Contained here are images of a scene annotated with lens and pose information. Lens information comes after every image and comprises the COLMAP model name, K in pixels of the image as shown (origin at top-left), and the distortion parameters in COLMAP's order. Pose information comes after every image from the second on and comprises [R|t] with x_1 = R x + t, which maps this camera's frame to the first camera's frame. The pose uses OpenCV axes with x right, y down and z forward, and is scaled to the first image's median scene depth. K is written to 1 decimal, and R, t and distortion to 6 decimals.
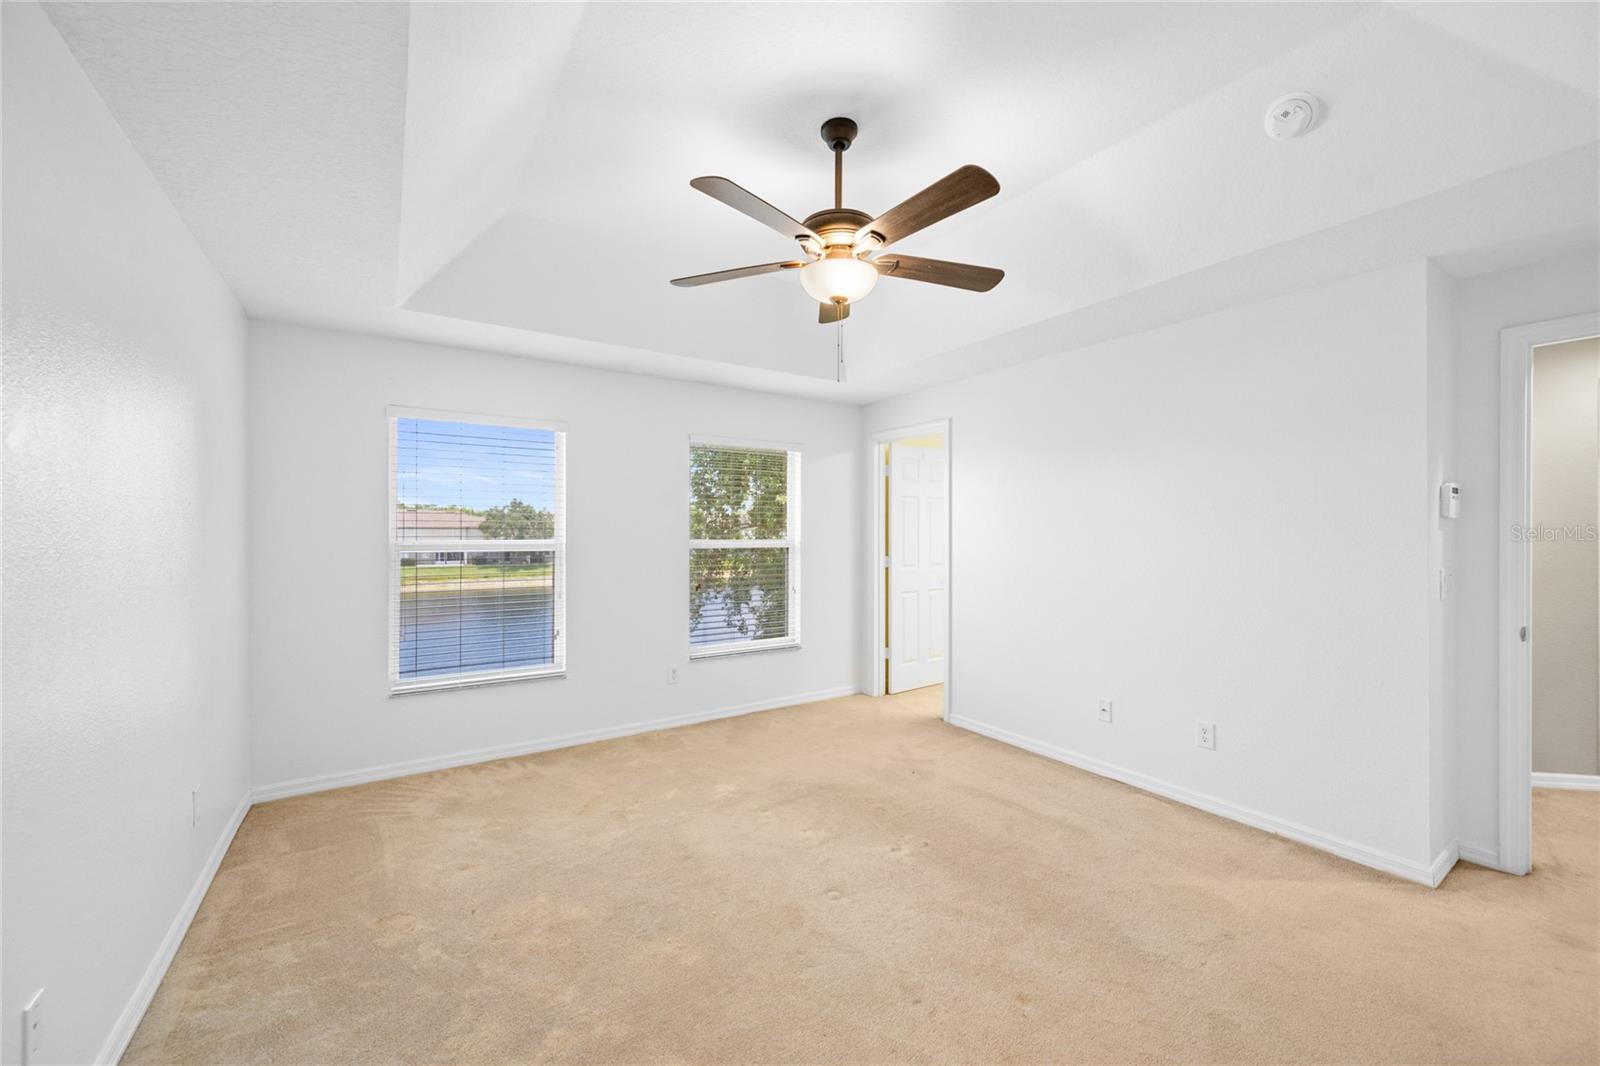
lens RADIAL K [[632.0, 0, 837.2], [0, 632.0, 533.2], [0, 0, 1]] dist [0.000527, 0.001786]
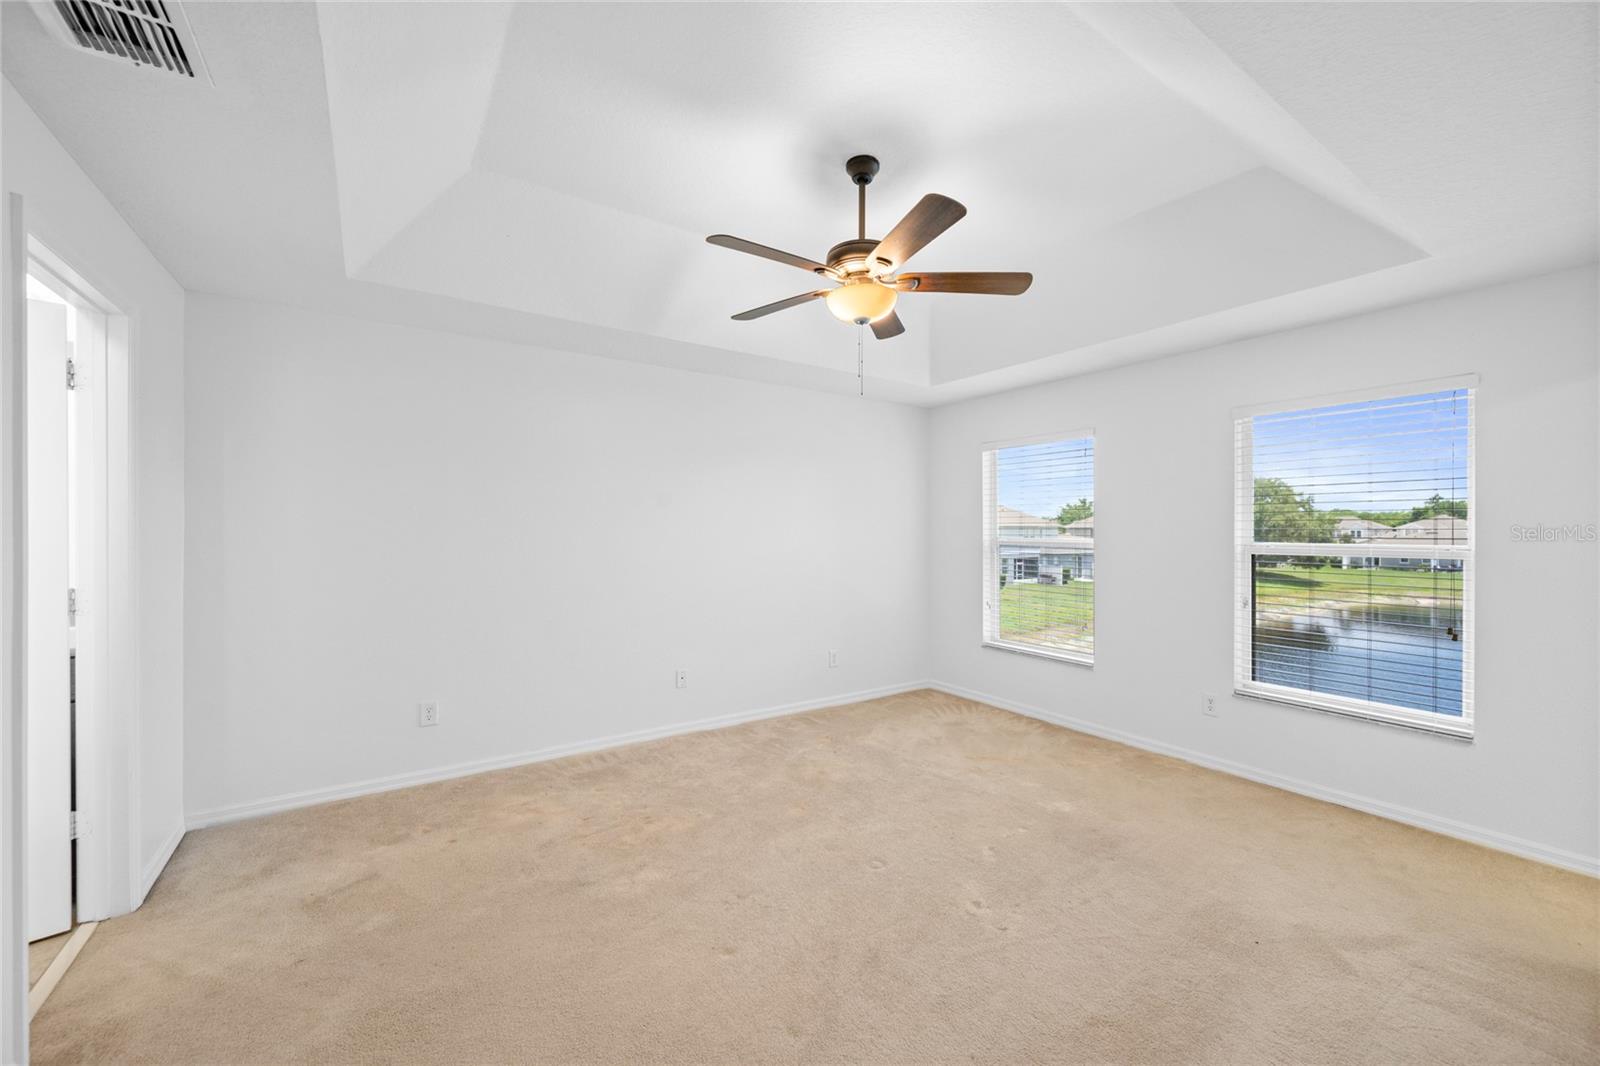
lens RADIAL K [[632.0, 0, 796.5], [0, 632.0, 530.7], [0, 0, 1]] dist [0.000527, 0.001786]
pose [[-0.015614, -0.001604, -0.999877, 0.674828], [-0.010877, 0.999940, -0.001434, 0.003697], [0.999819, 0.010854, -0.015630, 0.549087]]
